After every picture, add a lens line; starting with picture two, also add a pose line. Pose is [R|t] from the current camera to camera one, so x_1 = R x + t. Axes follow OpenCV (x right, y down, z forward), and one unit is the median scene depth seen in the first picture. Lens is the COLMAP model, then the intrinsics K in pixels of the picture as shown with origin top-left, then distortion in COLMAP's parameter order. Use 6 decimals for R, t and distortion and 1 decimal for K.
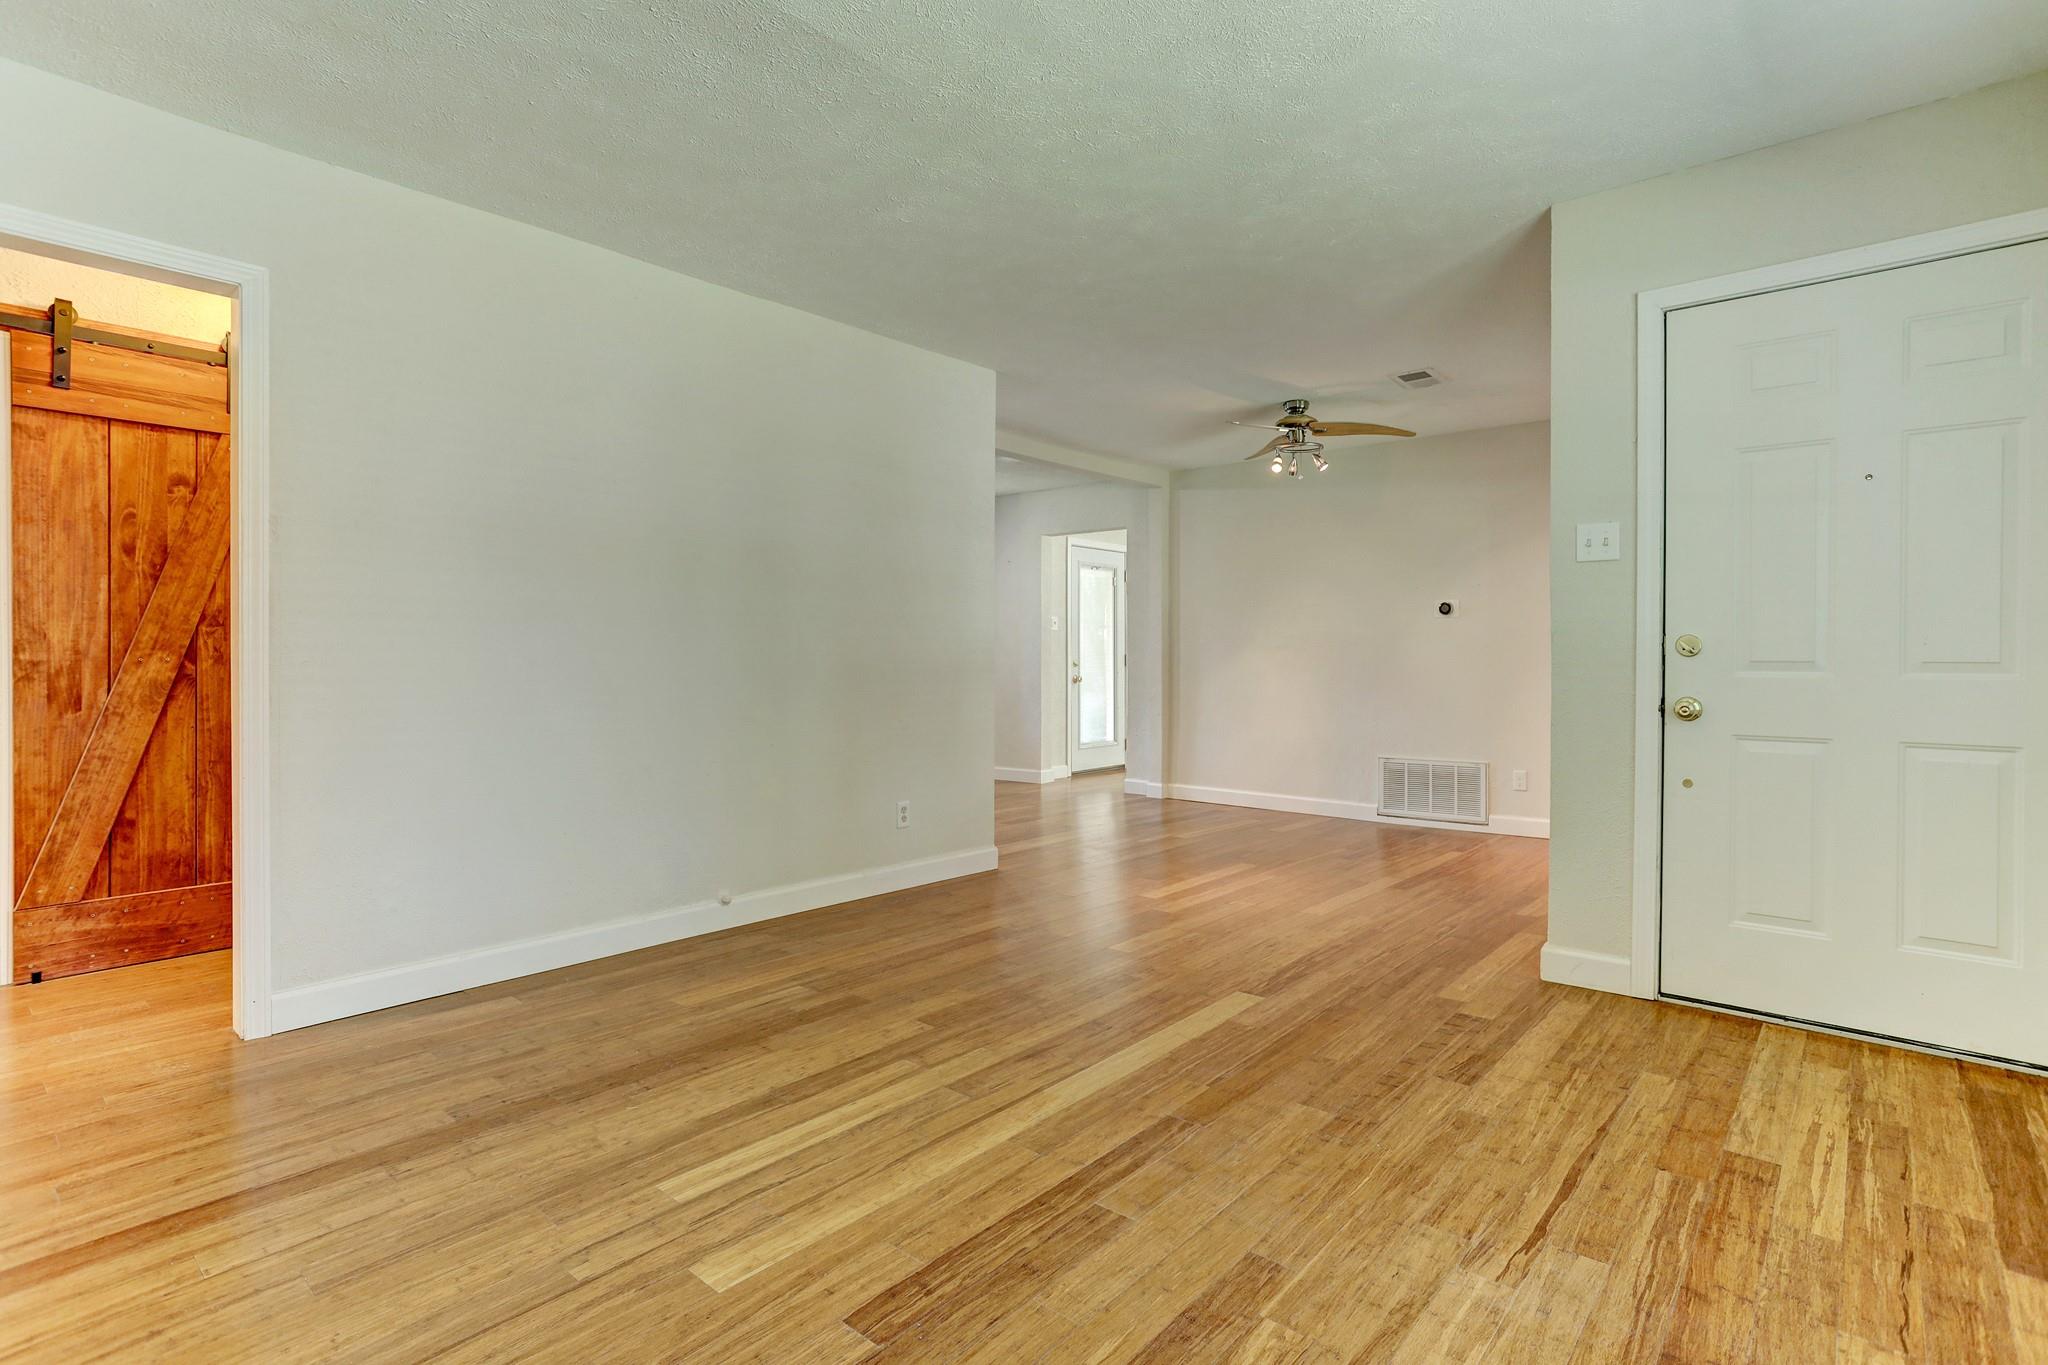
lens RADIAL K [[992.1, 0, 1005.8], [0, 992.1, 662.7], [0, 0, 1]] dist [-0.039421, 0.023977]
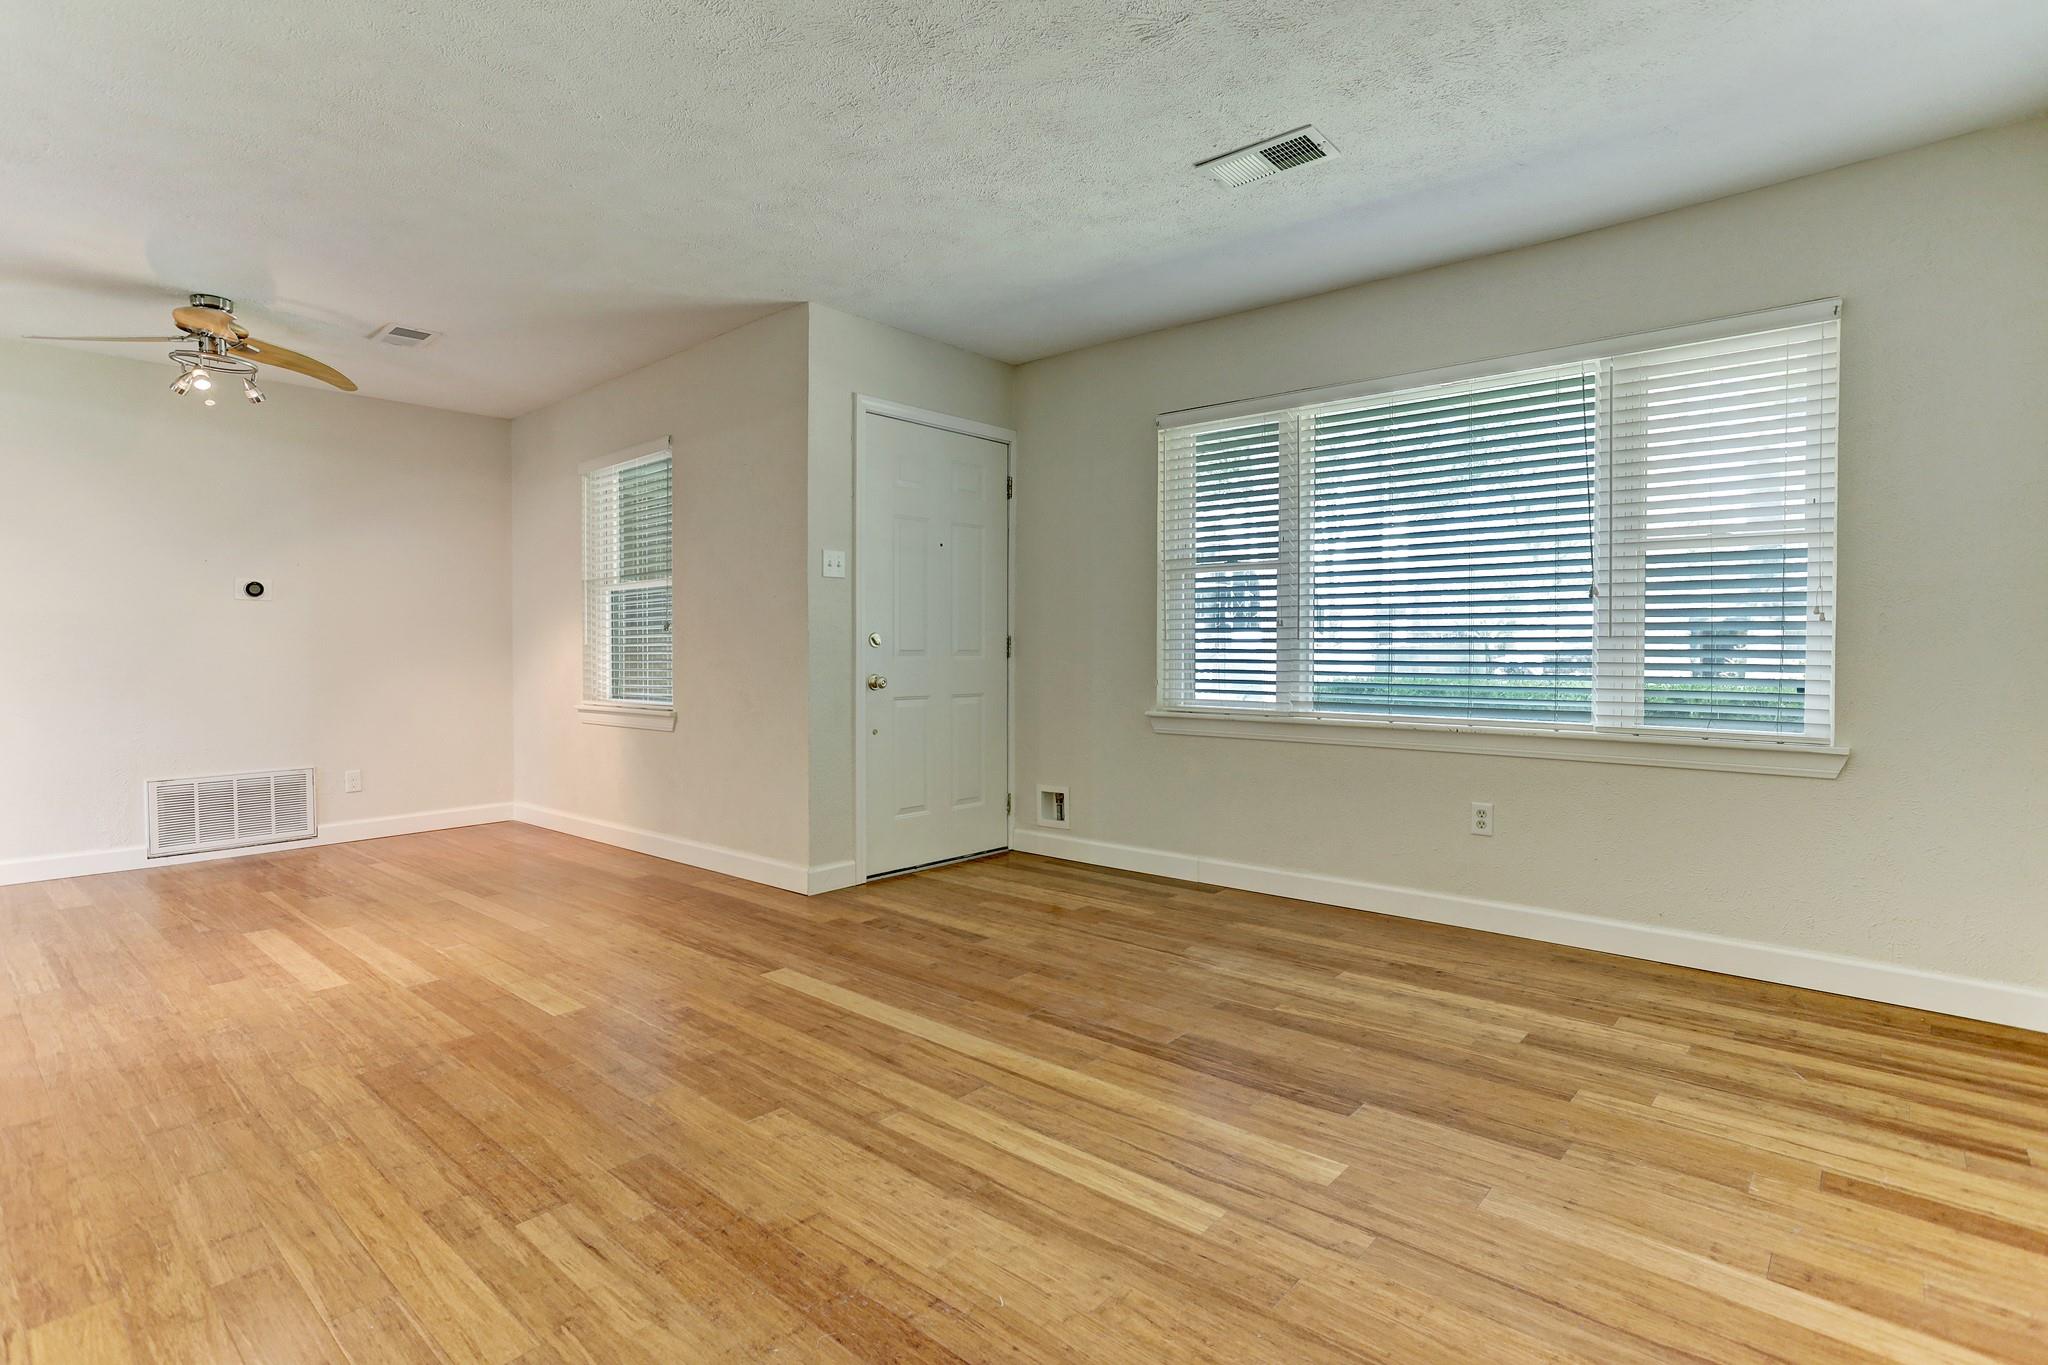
lens RADIAL K [[992.1, 0, 1023.8], [0, 992.1, 666.3], [0, 0, 1]] dist [-0.039421, 0.023977]
pose [[0.007318, -0.014538, 0.999868, -0.939814], [0.002203, 0.999892, 0.014523, -0.000987], [-0.999971, 0.002096, 0.007349, 0.865873]]
